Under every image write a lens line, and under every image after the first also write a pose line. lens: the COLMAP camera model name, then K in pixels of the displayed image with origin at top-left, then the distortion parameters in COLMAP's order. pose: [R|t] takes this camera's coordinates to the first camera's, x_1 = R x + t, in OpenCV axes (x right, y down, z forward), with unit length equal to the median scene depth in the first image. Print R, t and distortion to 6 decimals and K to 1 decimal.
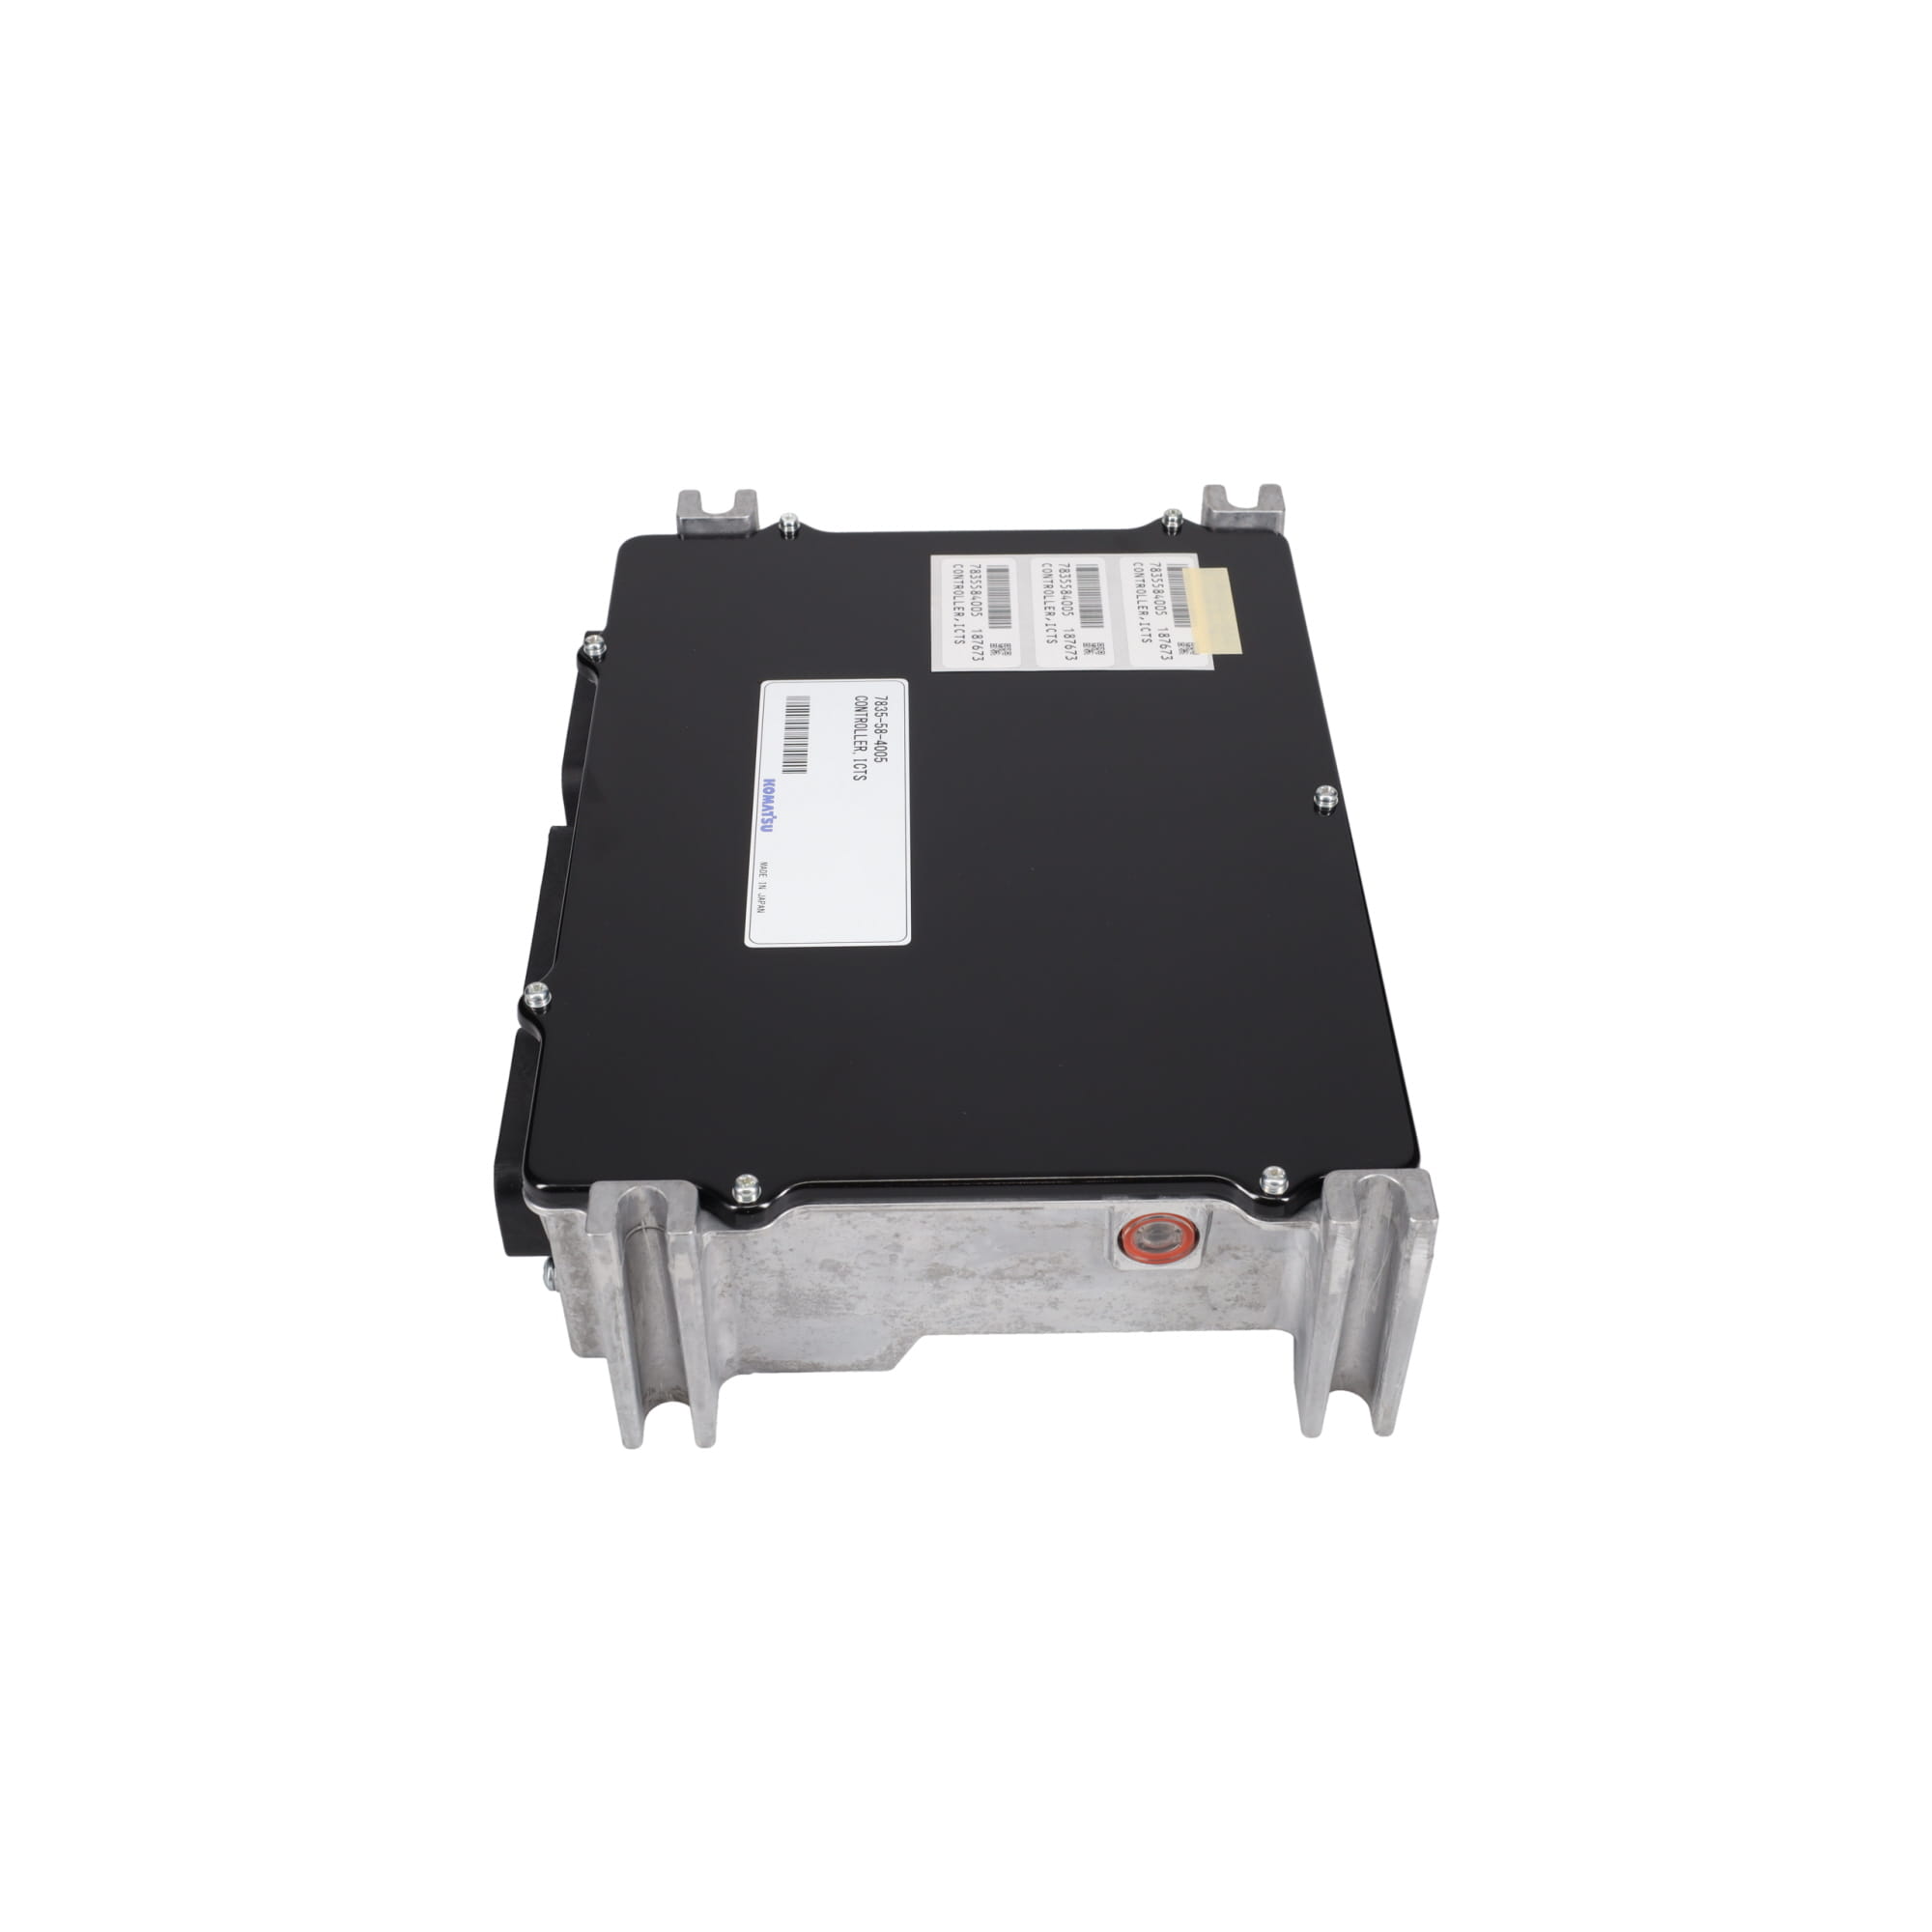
lens RADIAL K [[2455.3, 0, 978.5], [0, 2455.3, 960.9], [0, 0, 1]] dist [0.020523, 0.000000]
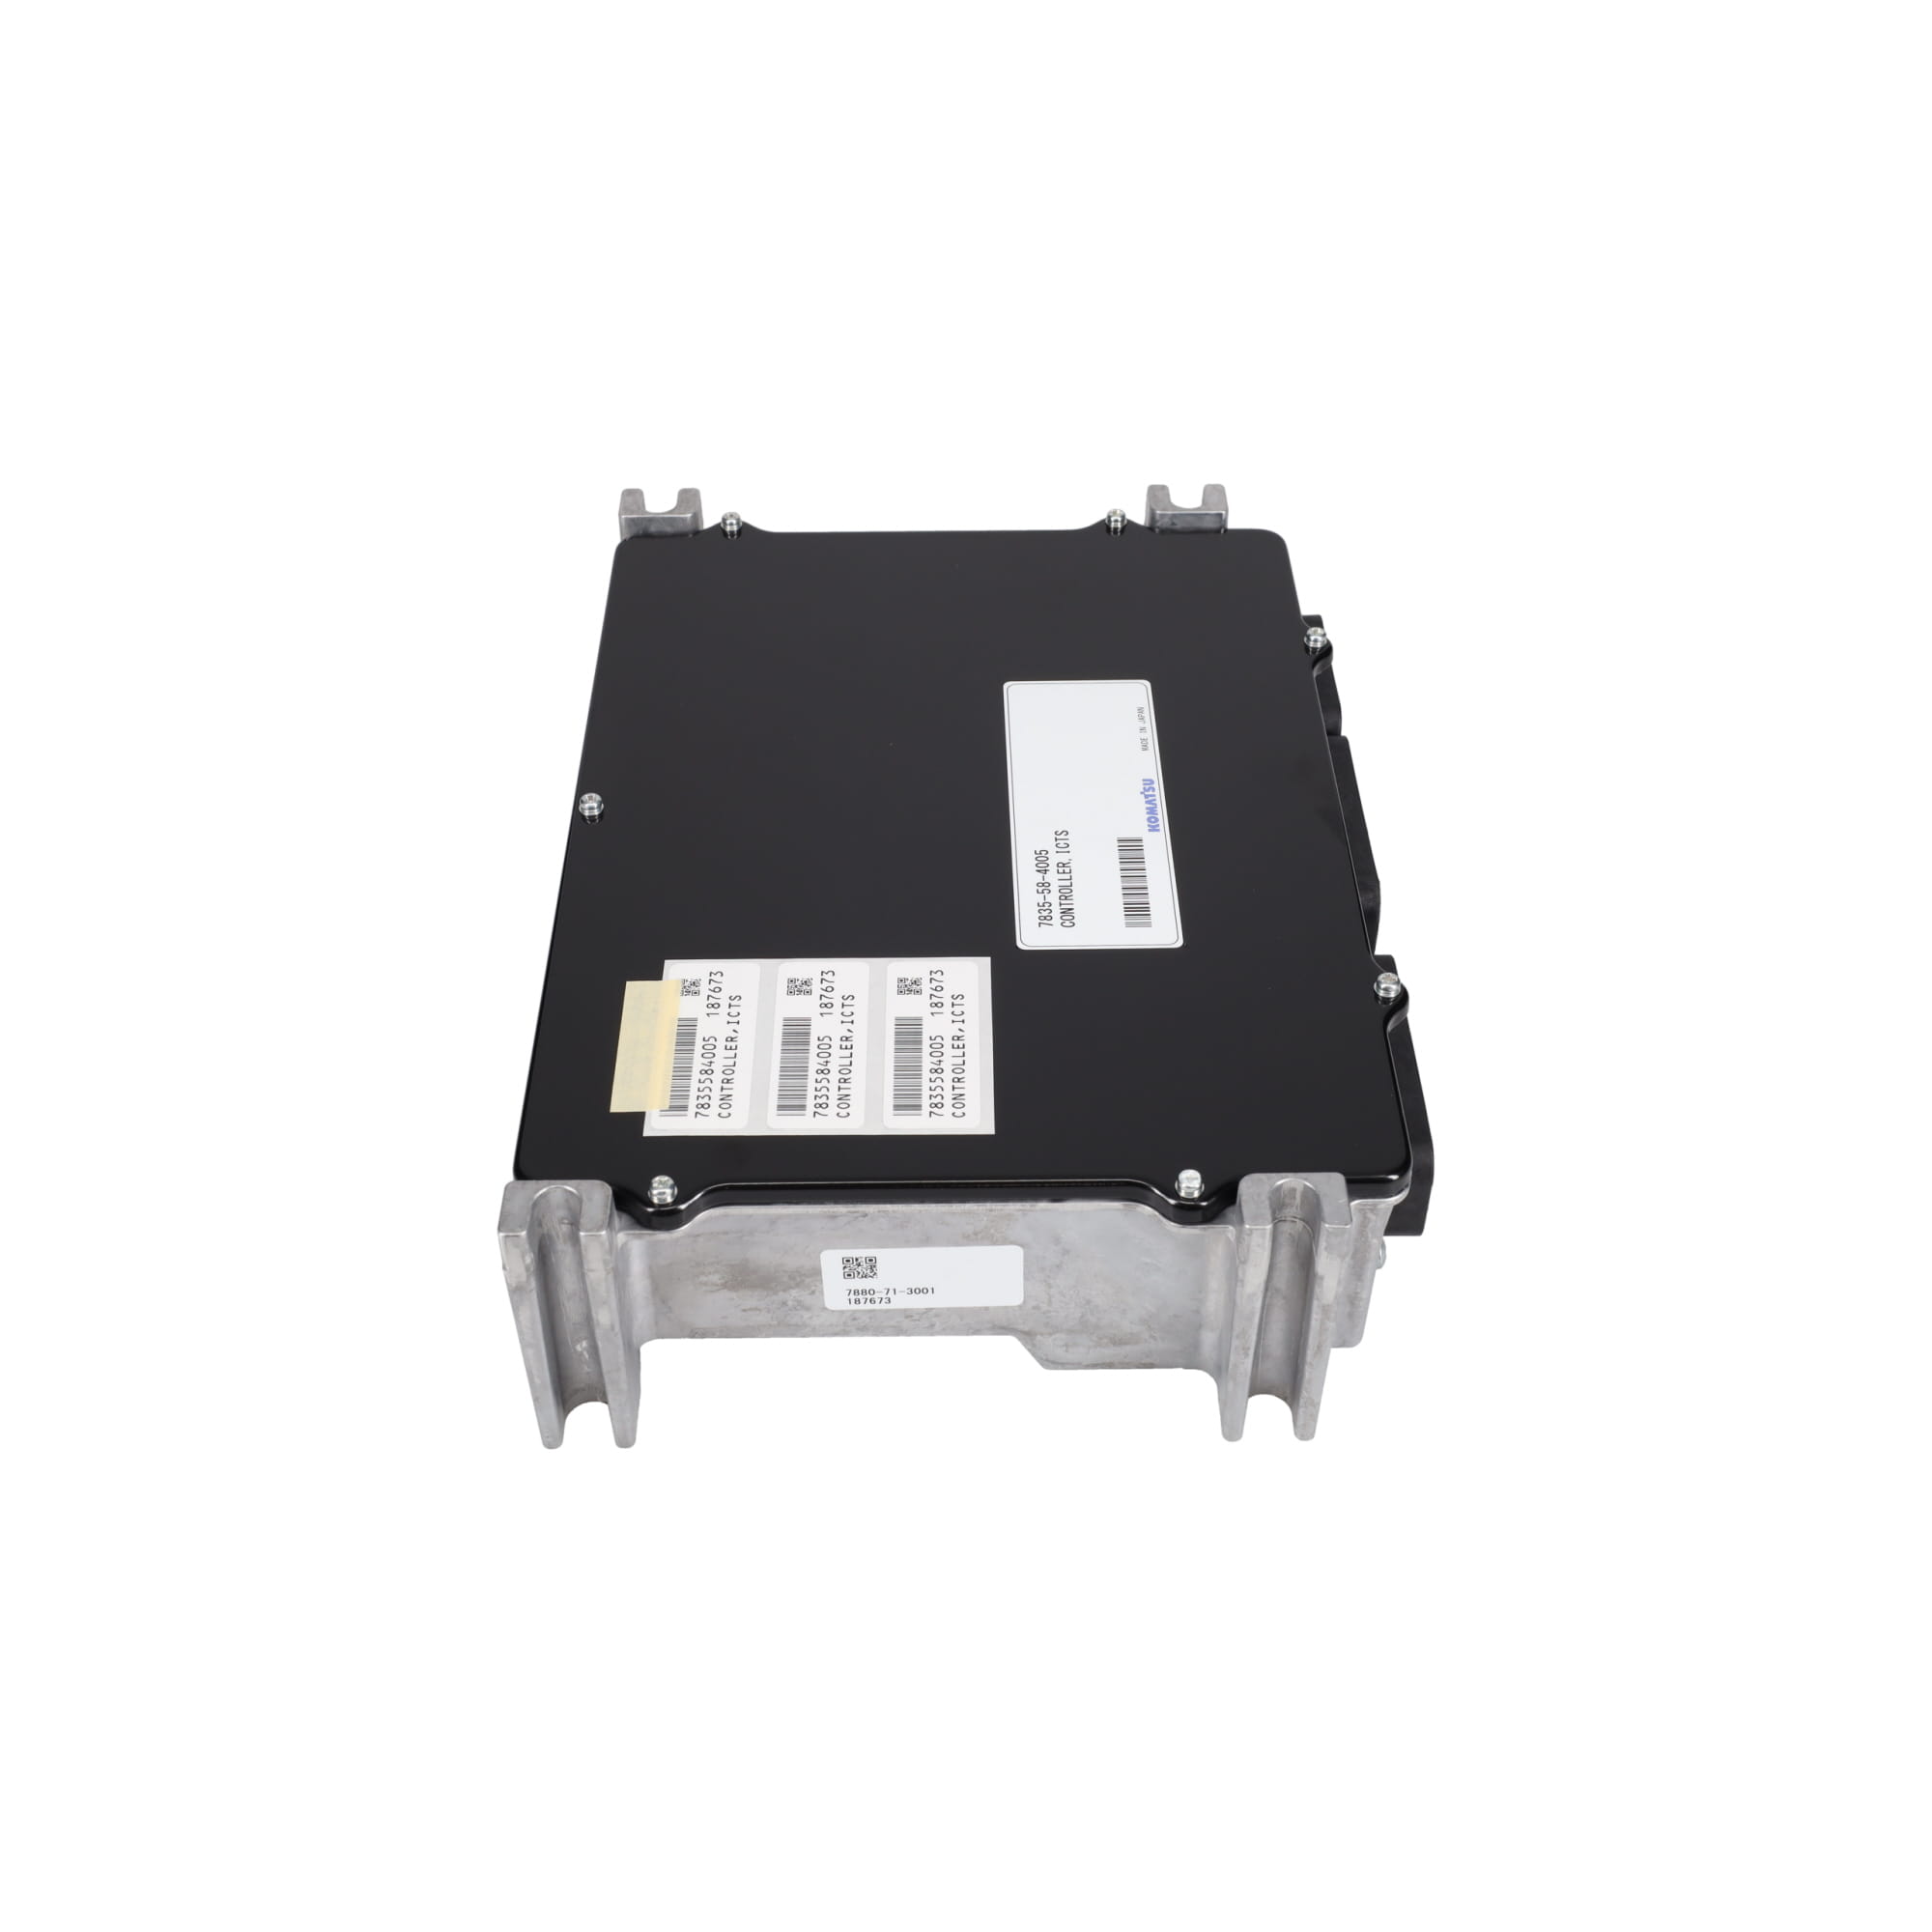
lens RADIAL K [[2455.3, 0, 958.1], [0, 2455.3, 972.2], [0, 0, 1]] dist [0.020523, 0.000000]
pose [[-0.999932, -0.010846, 0.004189, -0.011371], [0.003143, 0.094696, 0.995501, -0.986443], [-0.011194, 0.995447, -0.094655, 1.090359]]
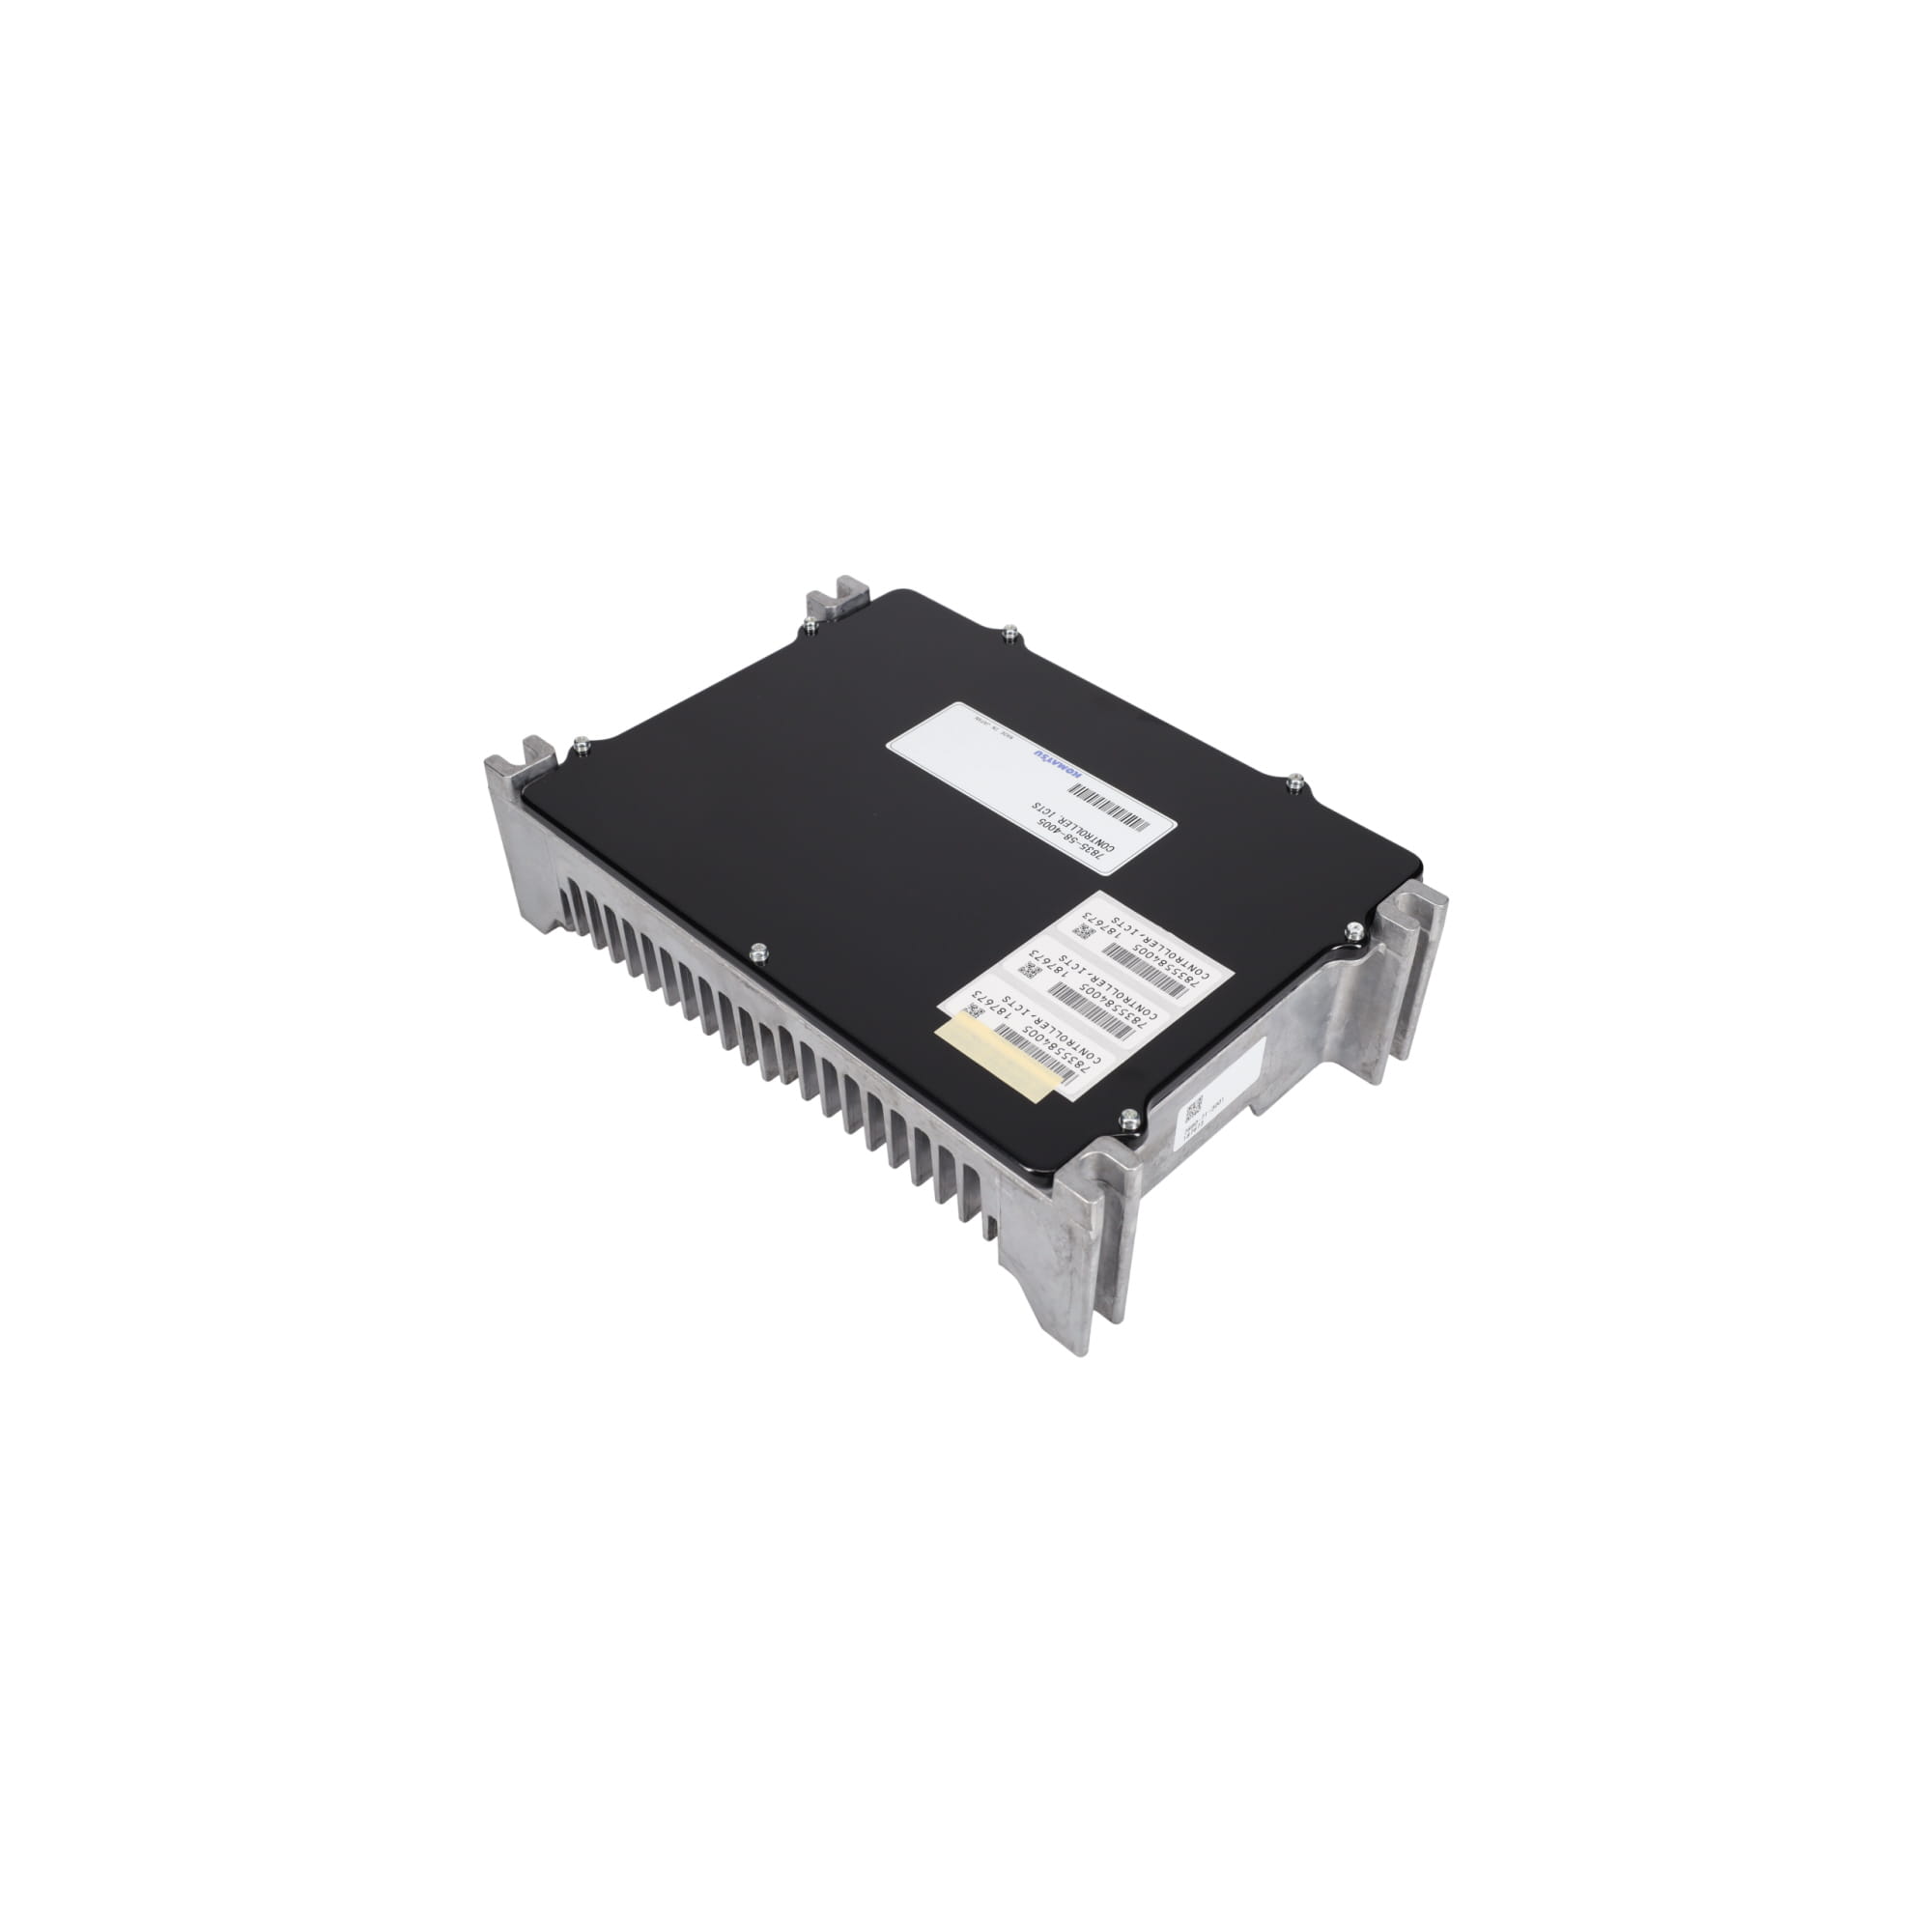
lens RADIAL K [[1788.4, 0, 964.1], [0, 1788.4, 962.0], [0, 0, 1]] dist [-0.066342, 0.000000]
pose [[-0.716357, 0.476168, -0.509996, 0.503218], [-0.465846, 0.217756, 0.857654, -0.846338], [0.519442, 0.851966, 0.065830, 0.938785]]
